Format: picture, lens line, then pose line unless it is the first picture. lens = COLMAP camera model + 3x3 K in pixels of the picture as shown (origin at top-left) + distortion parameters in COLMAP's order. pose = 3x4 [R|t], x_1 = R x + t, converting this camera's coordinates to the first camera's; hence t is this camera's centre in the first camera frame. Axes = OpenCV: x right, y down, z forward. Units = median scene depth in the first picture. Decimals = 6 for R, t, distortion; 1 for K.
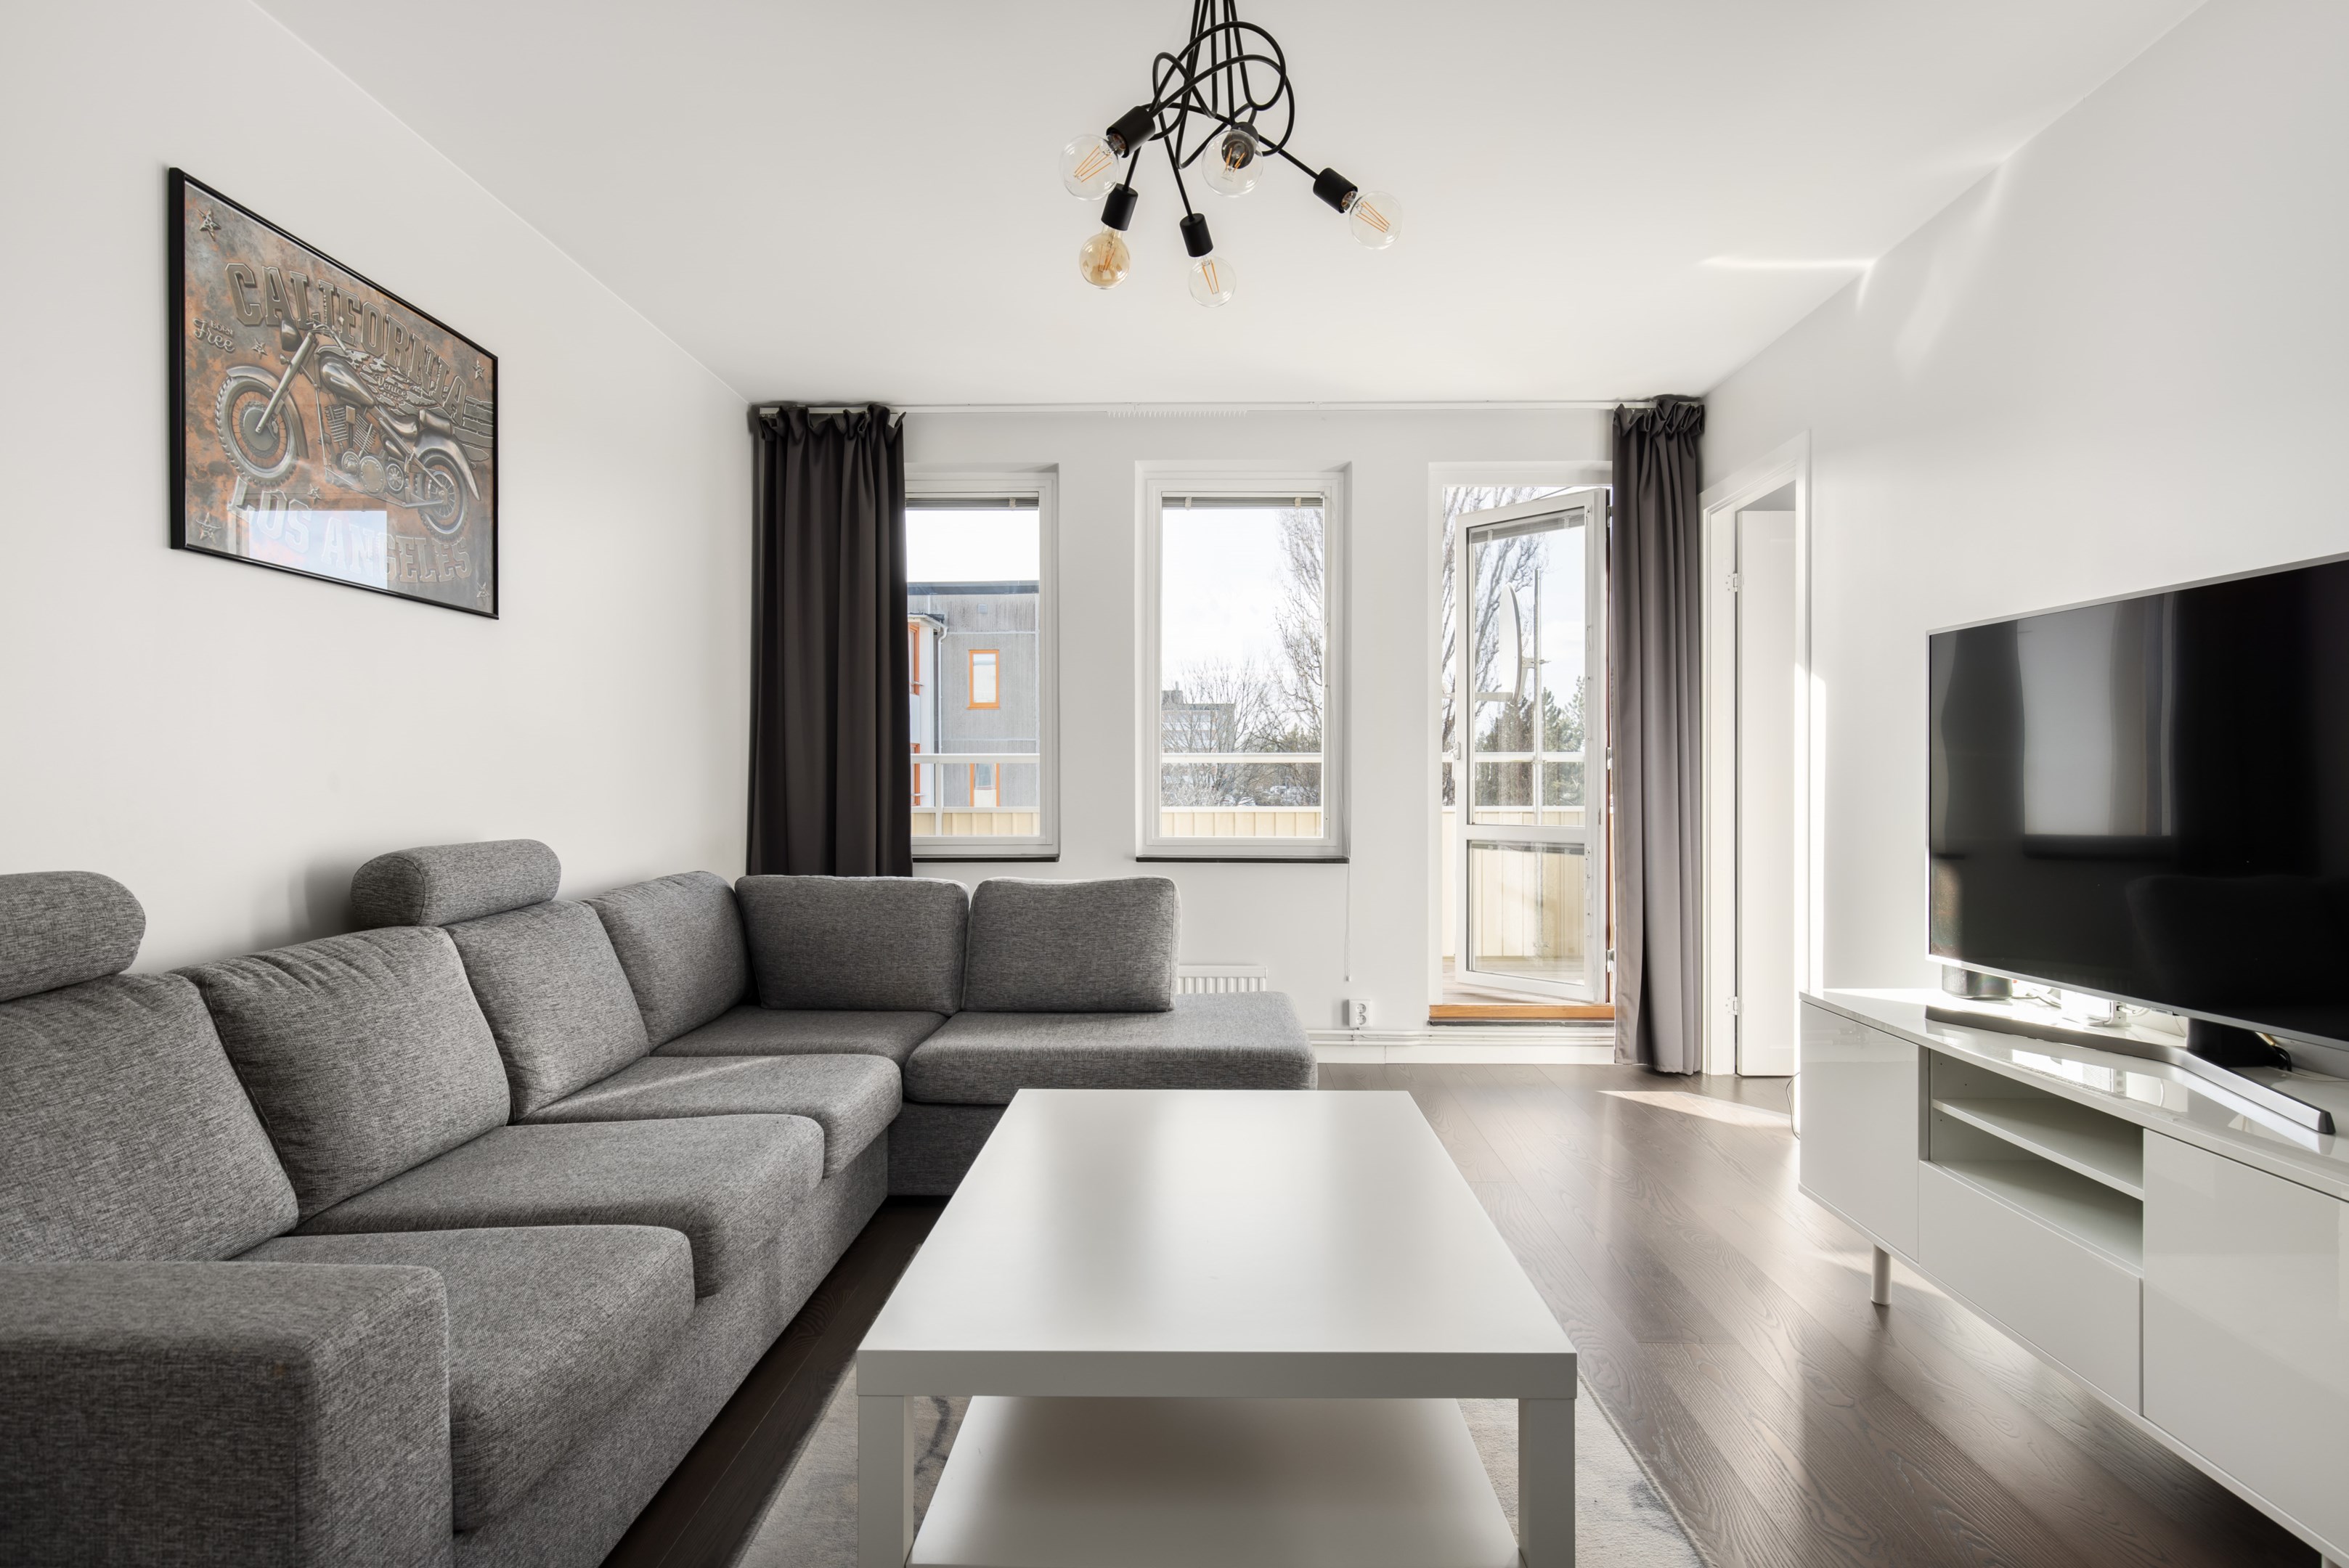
lens RADIAL K [[1266.0, 0, 1183.9], [0, 1266.0, 786.1], [0, 0, 1]] dist [-0.000441, -0.000683]
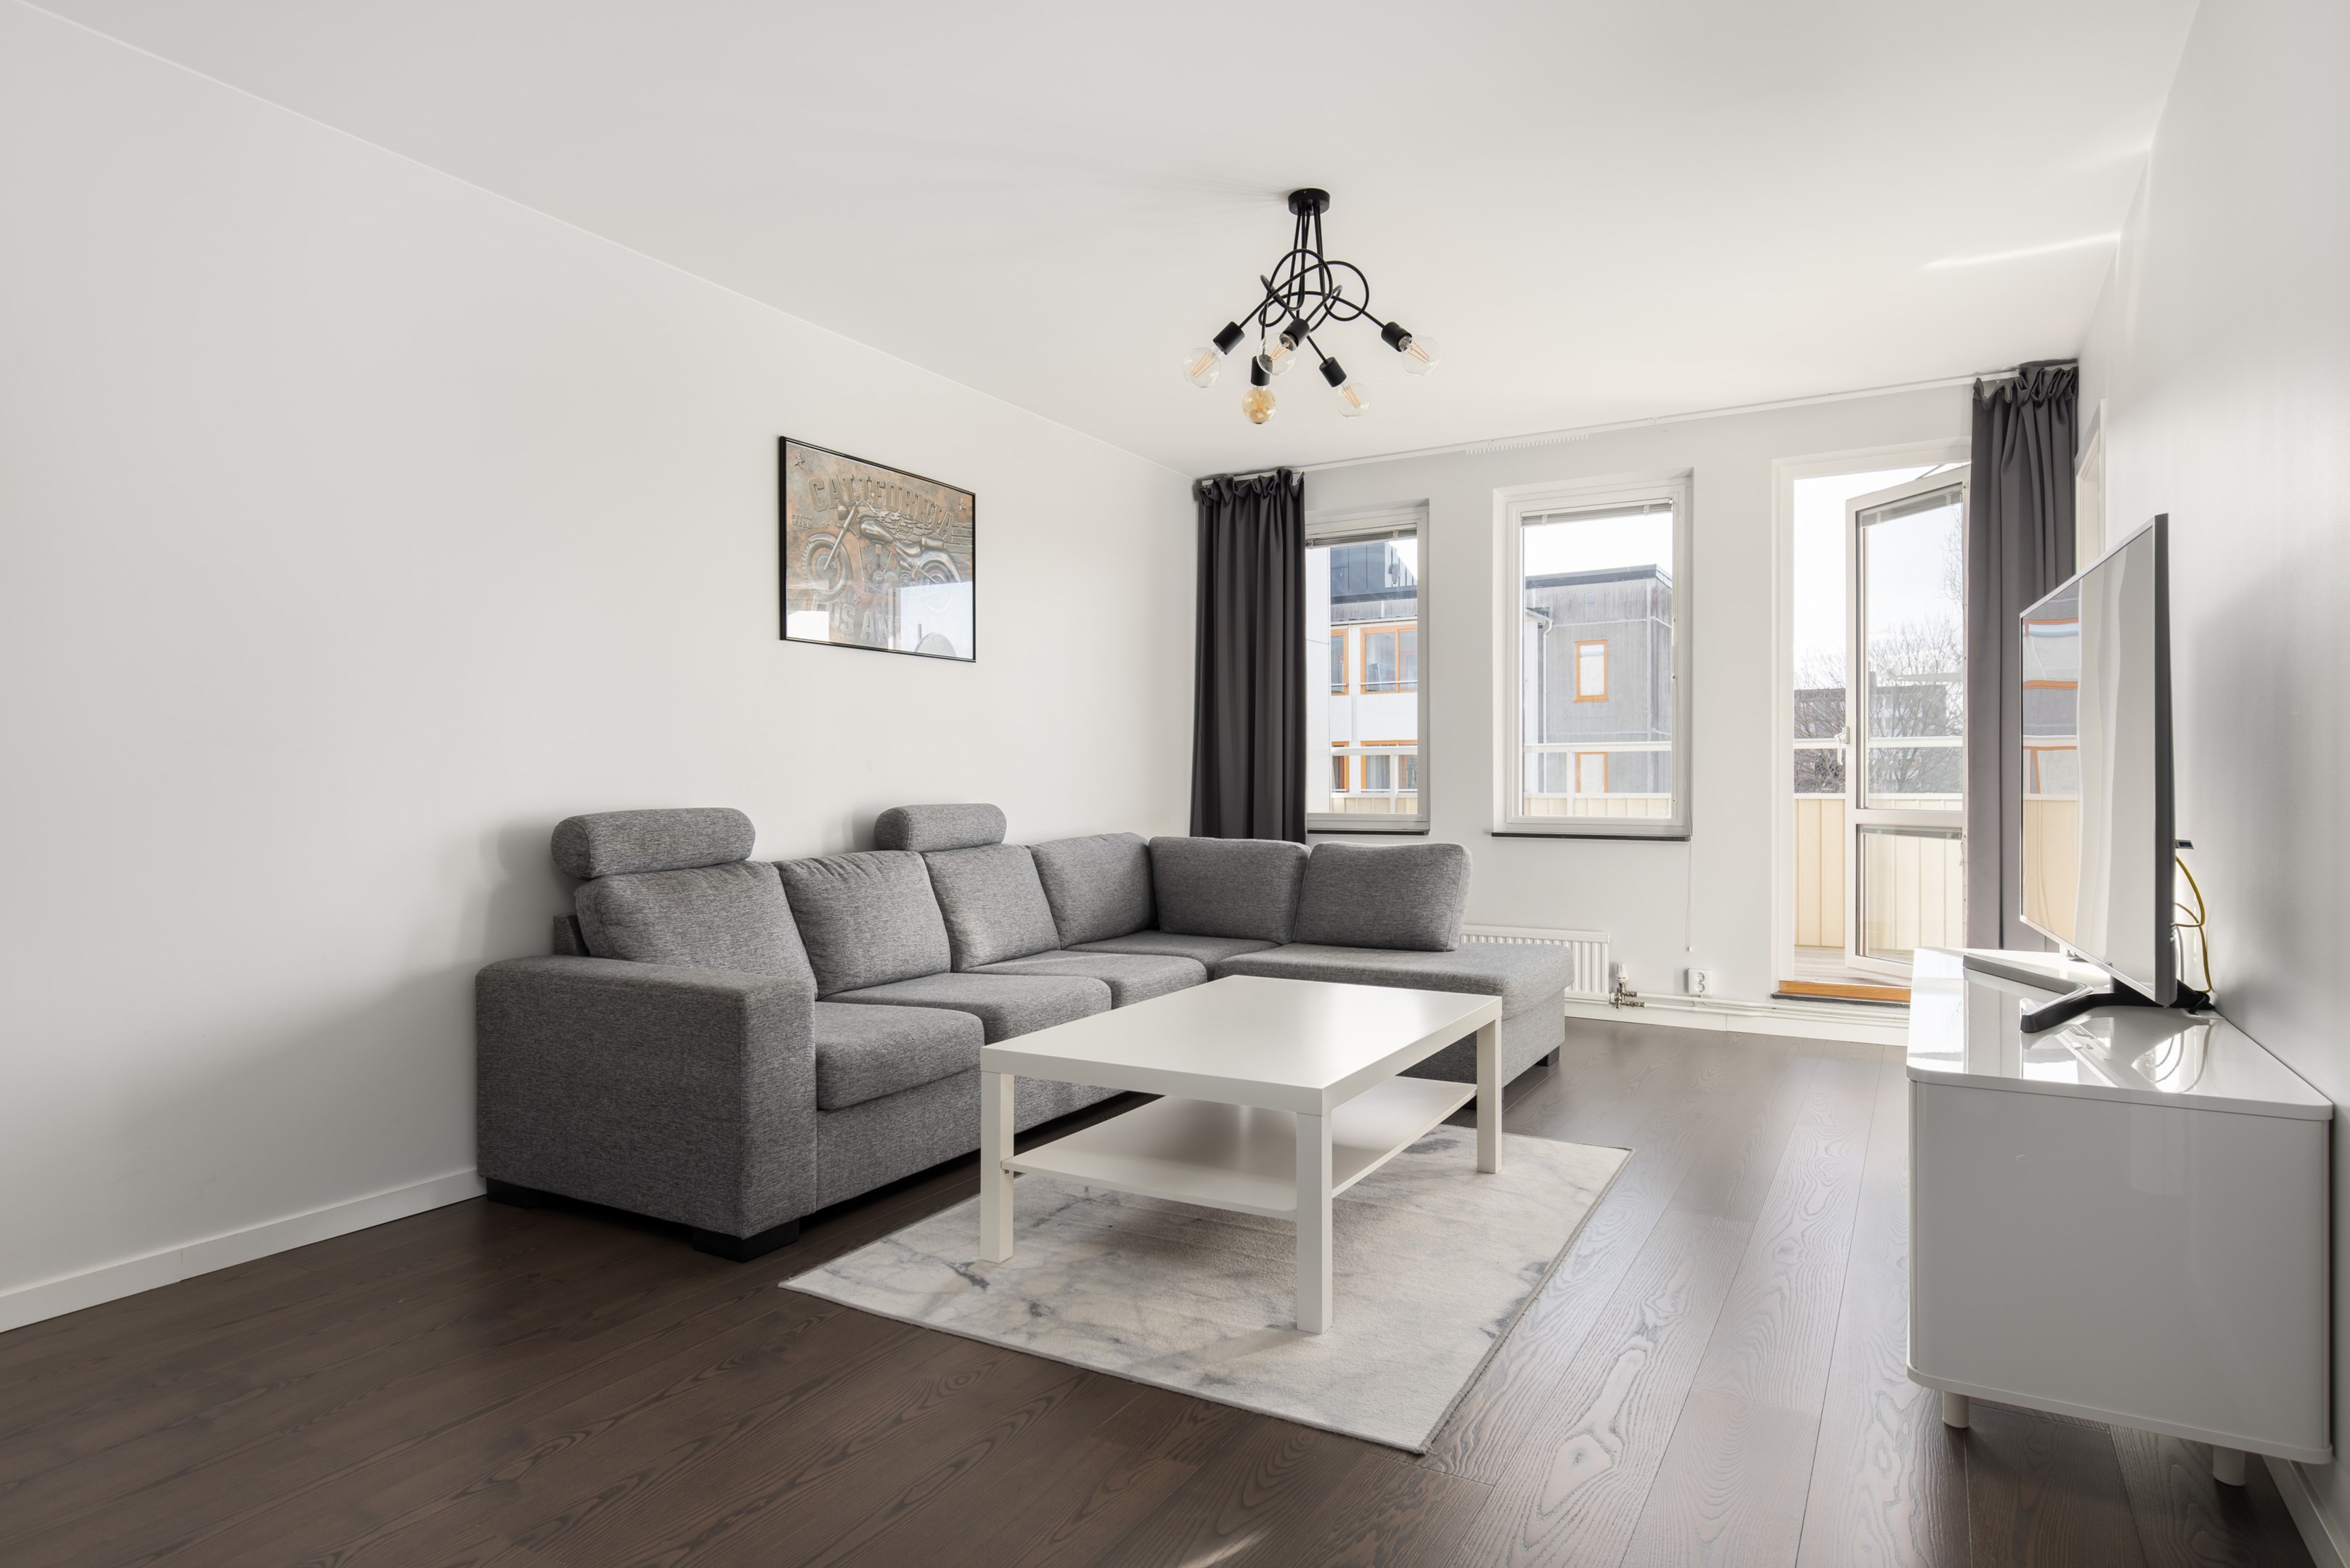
lens RADIAL K [[1266.6, 0, 1164.6], [0, 1266.6, 783.8], [0, 0, 1]] dist [-0.000441, -0.000683]
pose [[0.877988, -0.000831, -0.478682, 0.405592], [0.001451, 0.999999, 0.000925, 0.016067], [0.478681, -0.001507, 0.877988, -0.253762]]
